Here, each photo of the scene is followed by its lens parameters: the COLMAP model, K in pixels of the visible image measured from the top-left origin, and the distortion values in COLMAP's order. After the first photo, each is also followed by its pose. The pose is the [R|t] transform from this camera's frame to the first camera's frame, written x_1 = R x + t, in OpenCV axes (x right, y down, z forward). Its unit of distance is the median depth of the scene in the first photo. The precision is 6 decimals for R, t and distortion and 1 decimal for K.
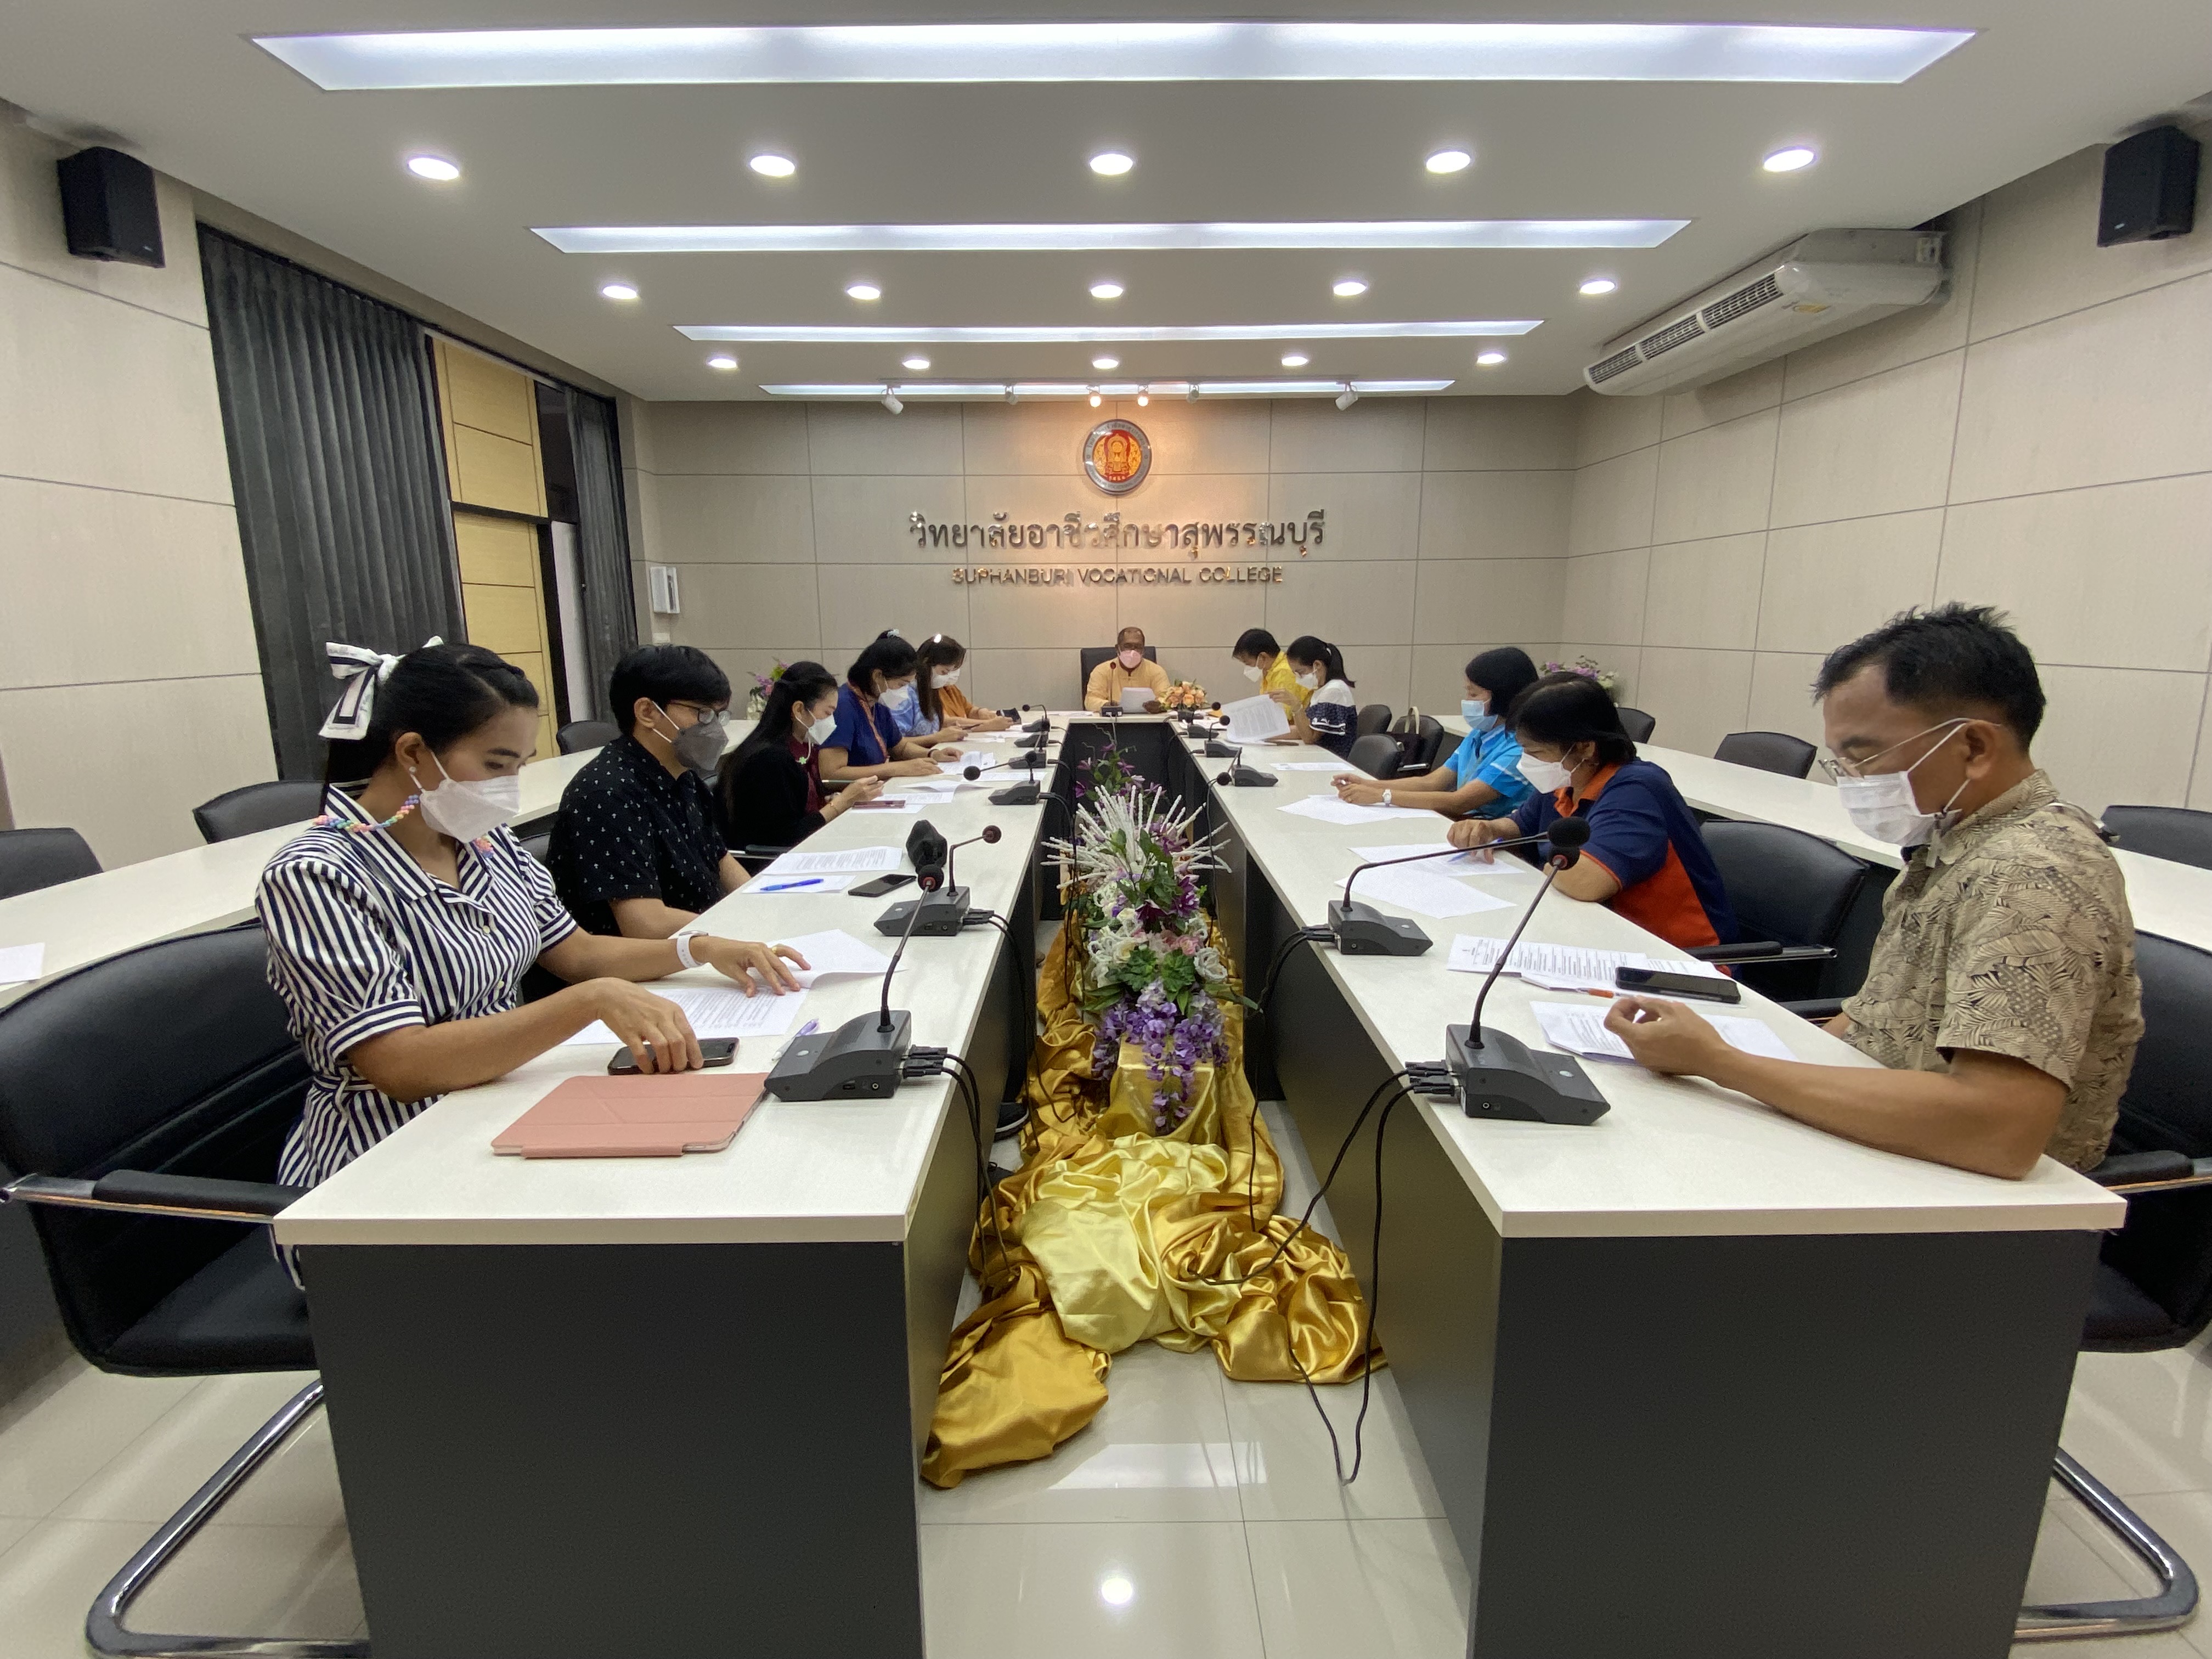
lens RADIAL K [[1072.0, 0, 1106.0], [0, 1072.0, 829.5], [0, 0, 1]] dist [0.042016, -0.037083]
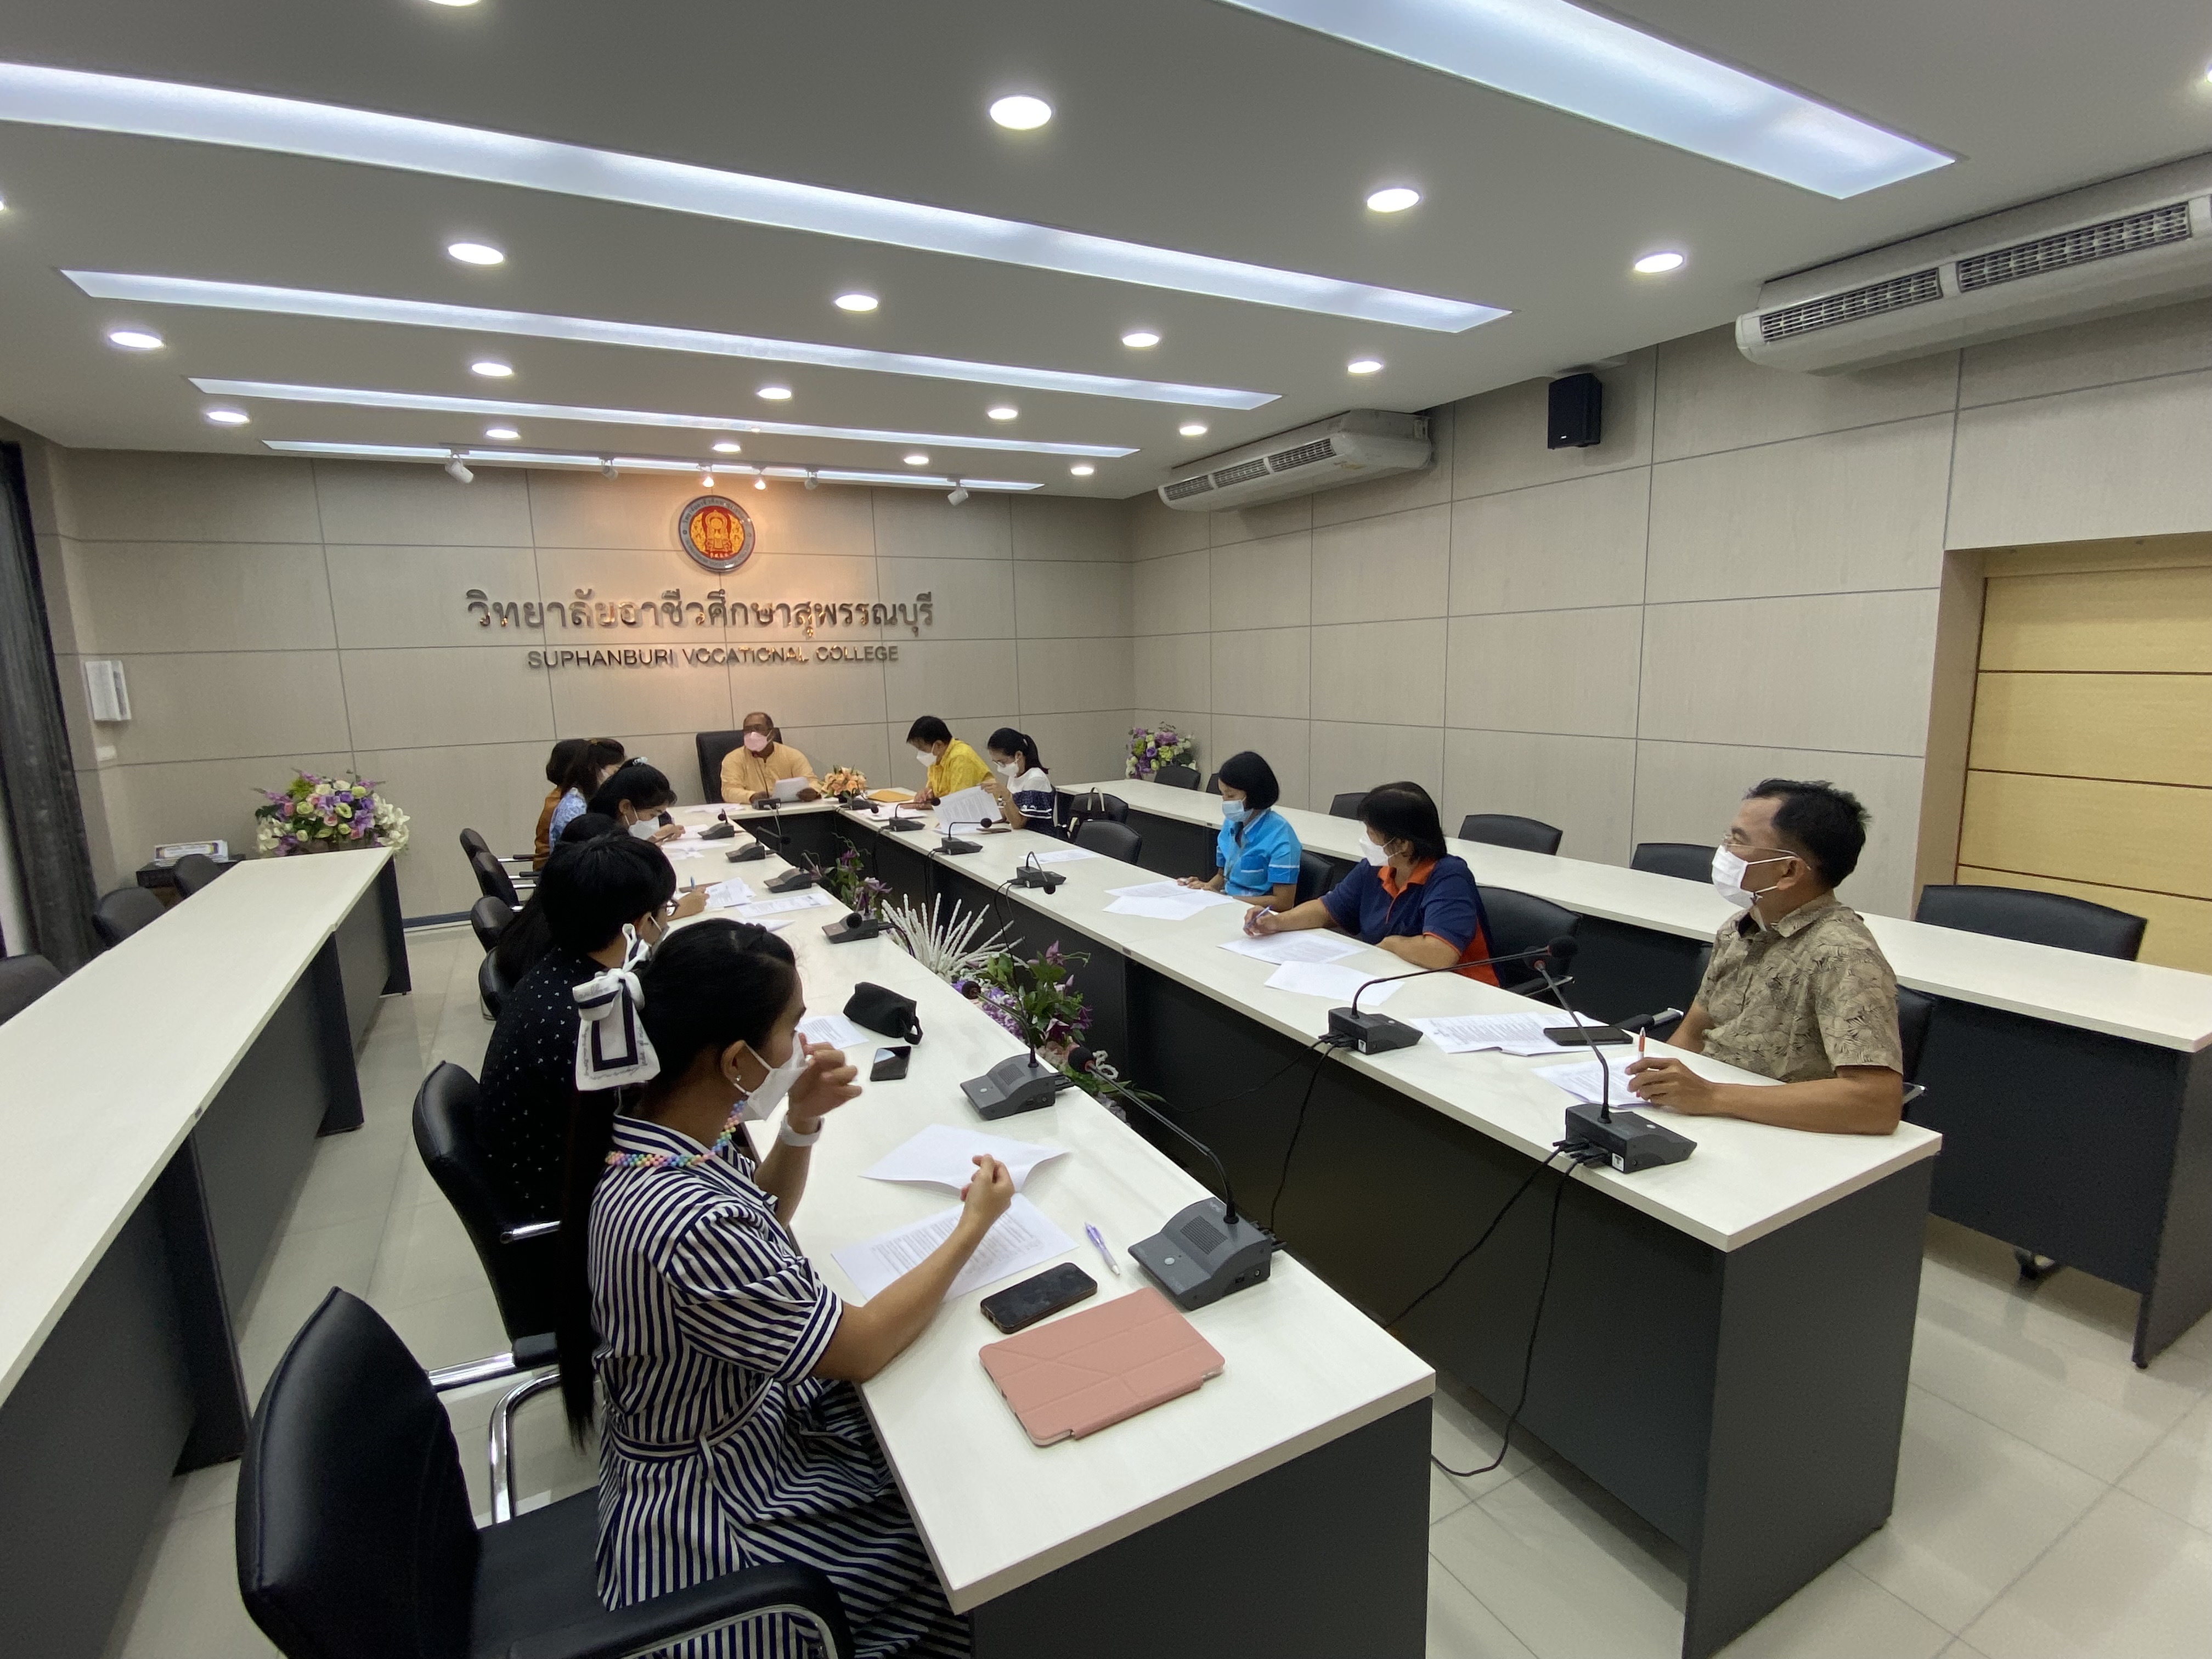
lens RADIAL K [[1072.0, 0, 1106.0], [0, 1072.0, 829.5], [0, 0, 1]] dist [0.042016, -0.037083]
pose [[0.882731, -0.093087, 0.460565, -0.182558], [0.107096, 0.994239, -0.004314, -0.052025], [-0.457511, 0.053133, 0.887615, 0.003923]]
